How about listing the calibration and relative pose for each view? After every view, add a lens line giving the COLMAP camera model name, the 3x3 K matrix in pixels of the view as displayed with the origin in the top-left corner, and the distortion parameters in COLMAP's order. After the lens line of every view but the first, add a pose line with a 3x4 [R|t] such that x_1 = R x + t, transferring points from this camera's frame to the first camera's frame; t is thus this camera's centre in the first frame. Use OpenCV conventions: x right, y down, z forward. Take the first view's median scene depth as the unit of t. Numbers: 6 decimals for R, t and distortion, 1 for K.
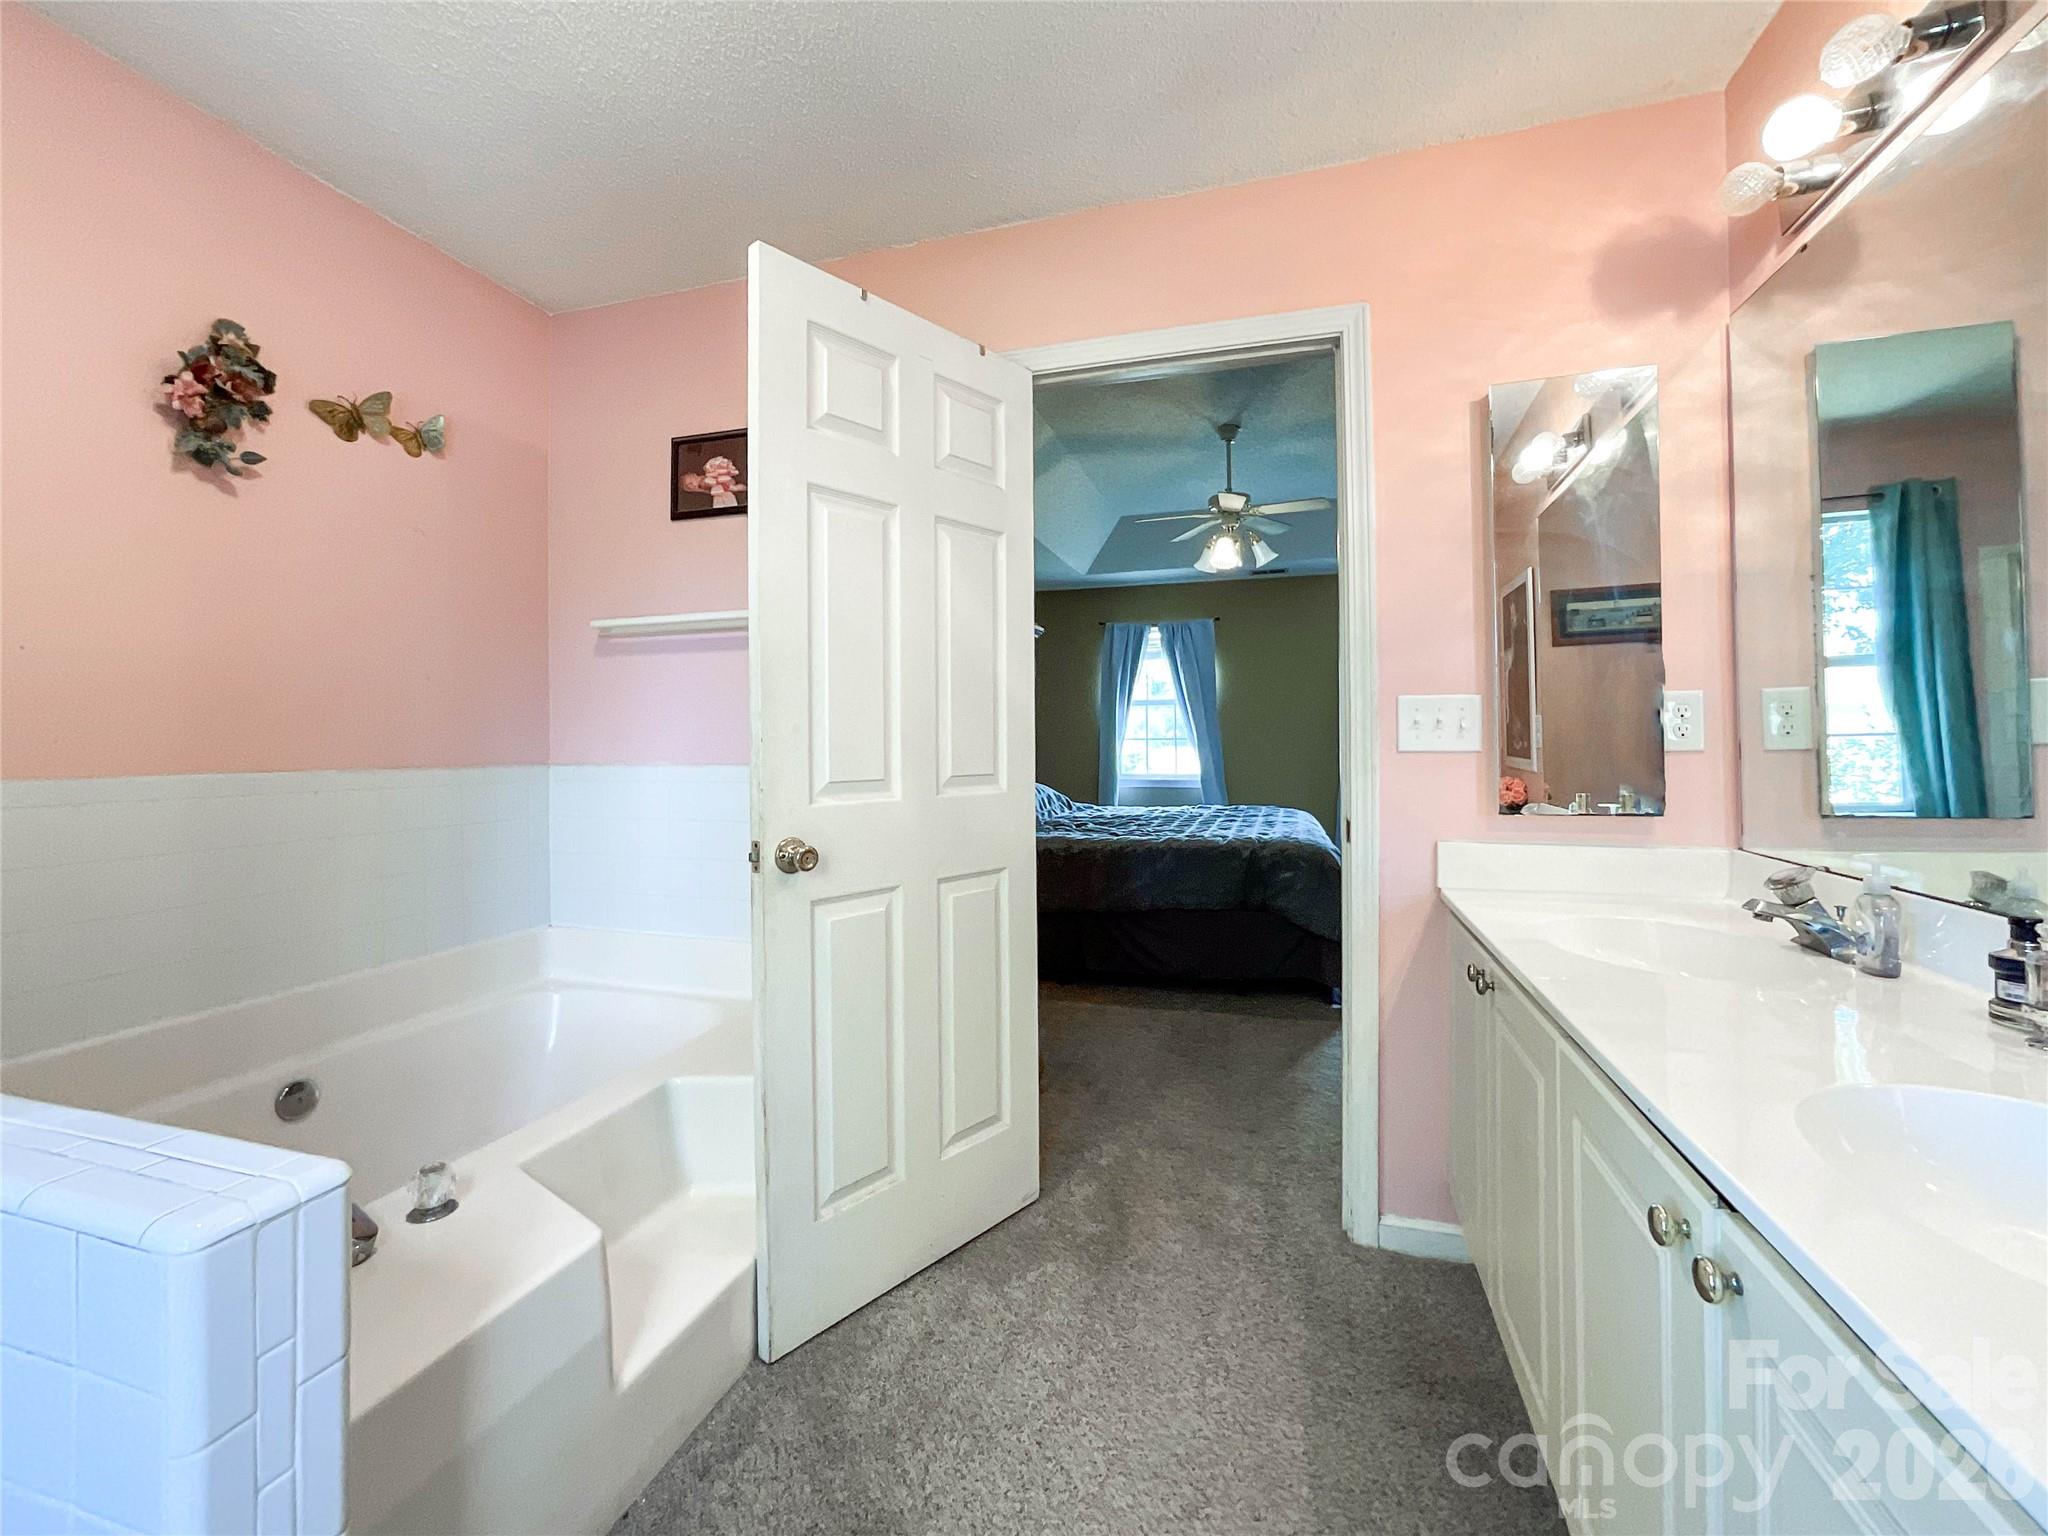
lens RADIAL K [[856.6, 0, 1039.0], [0, 856.6, 729.8], [0, 0, 1]] dist [-0.033038, 0.018835]
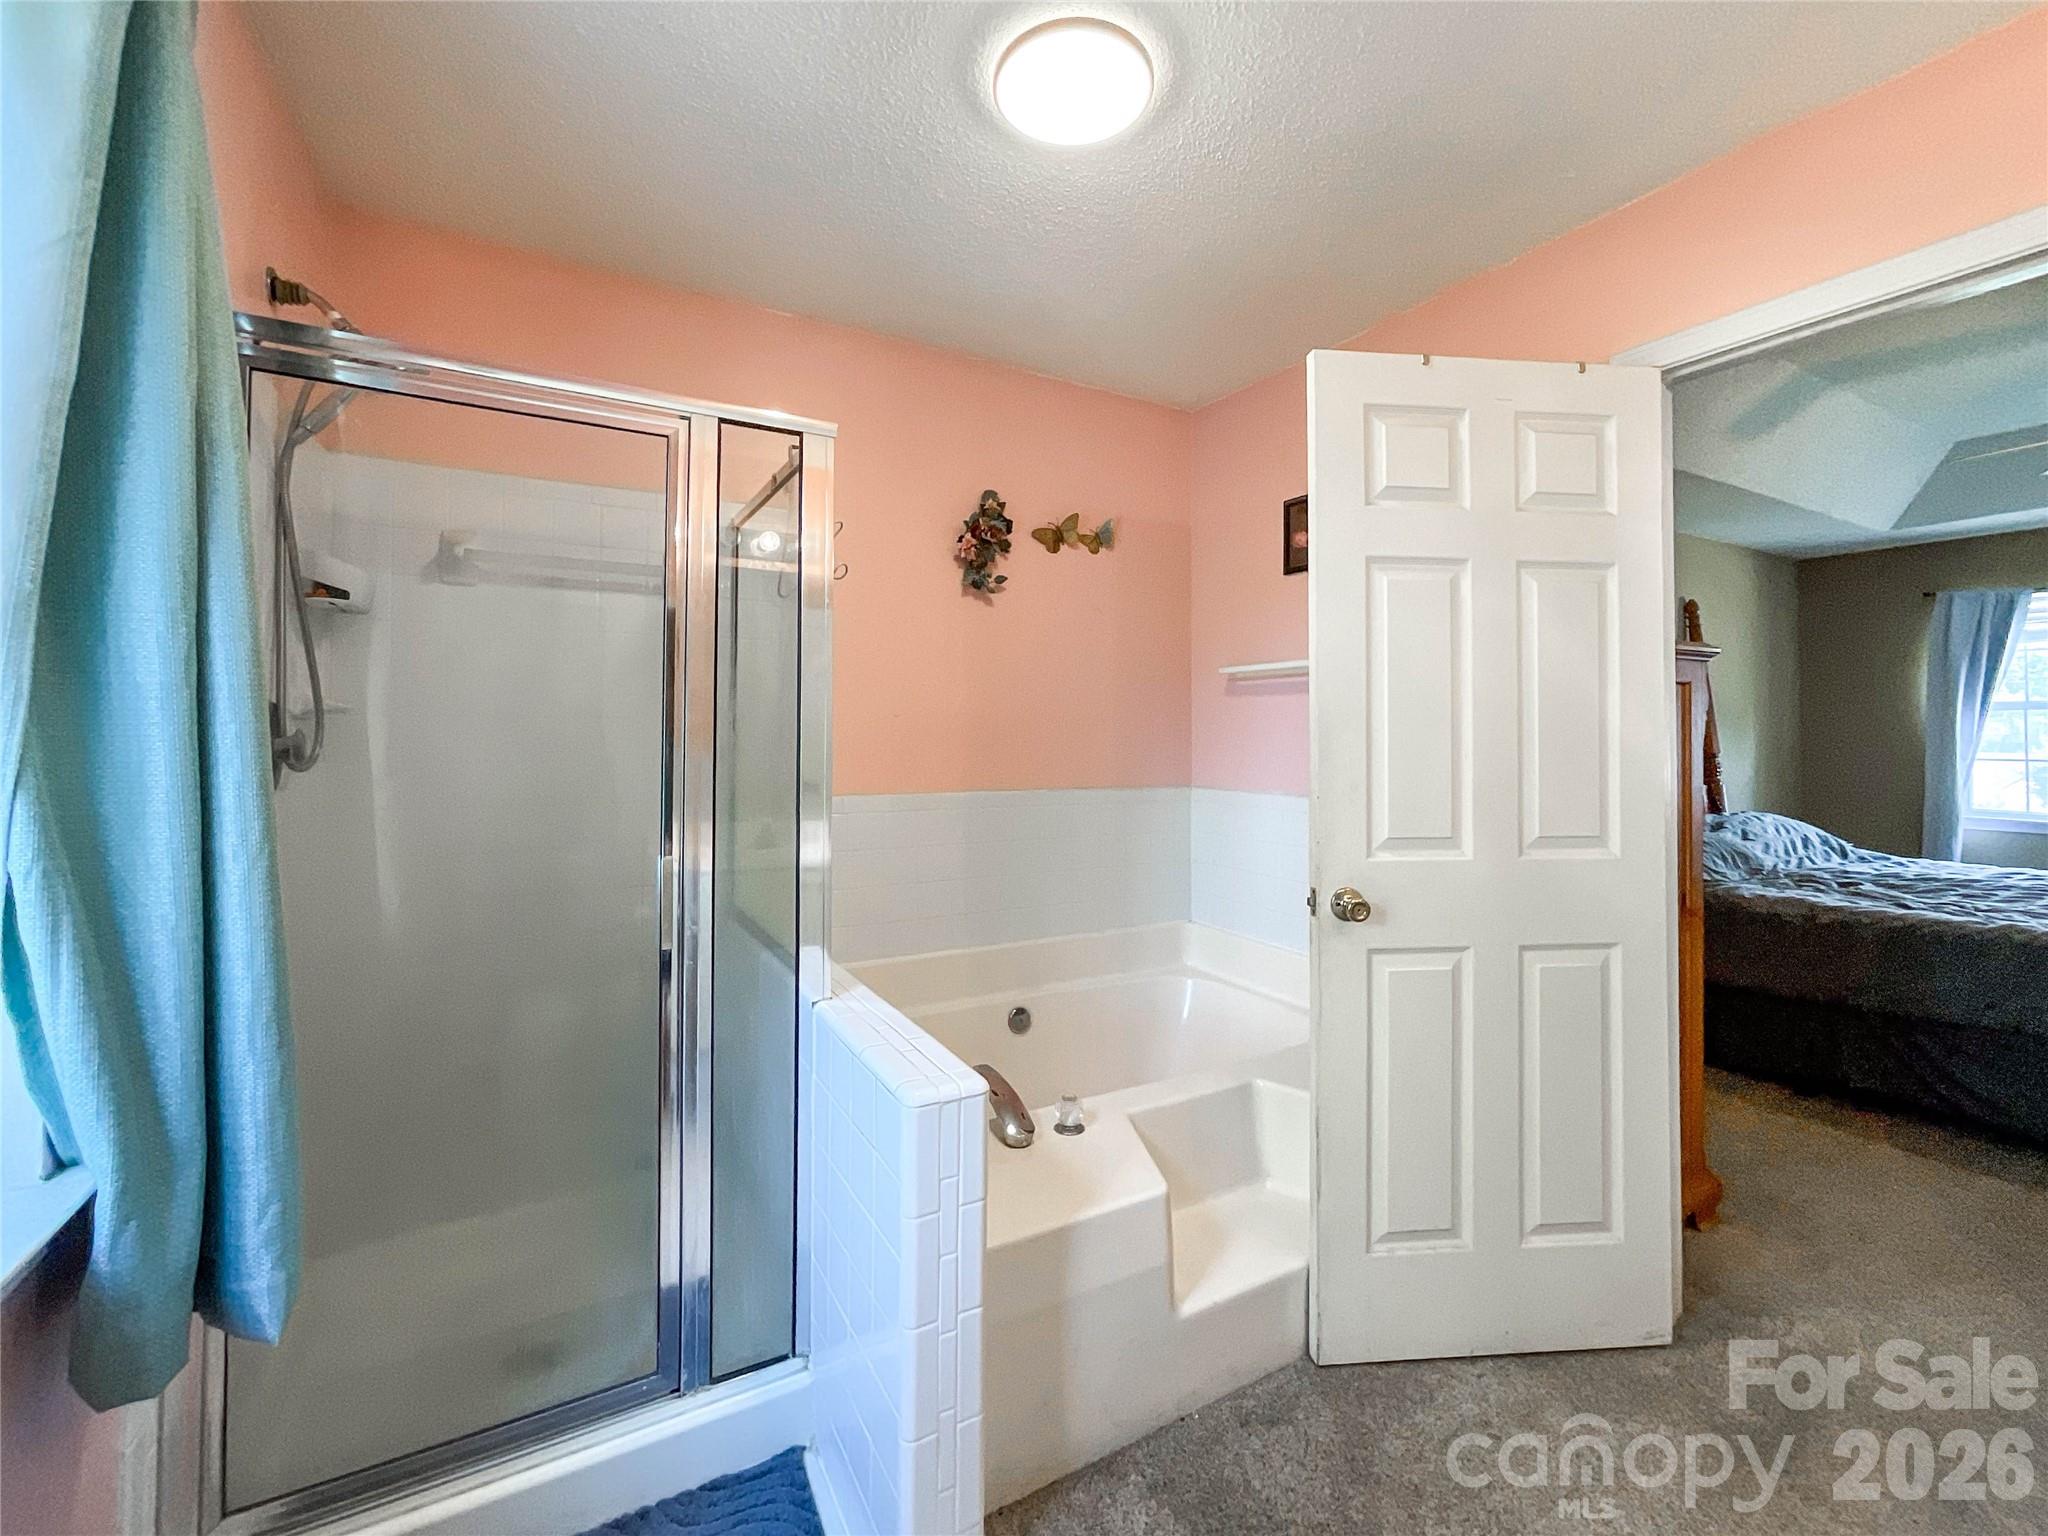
lens RADIAL K [[856.6, 0, 1039.0], [0, 856.6, 729.8], [0, 0, 1]] dist [-0.033038, 0.018835]
pose [[0.734136, 0.008689, -0.678947, 0.138545], [-0.012095, 0.999927, -0.000282, -0.062011], [0.678895, 0.008419, 0.734187, -0.049914]]
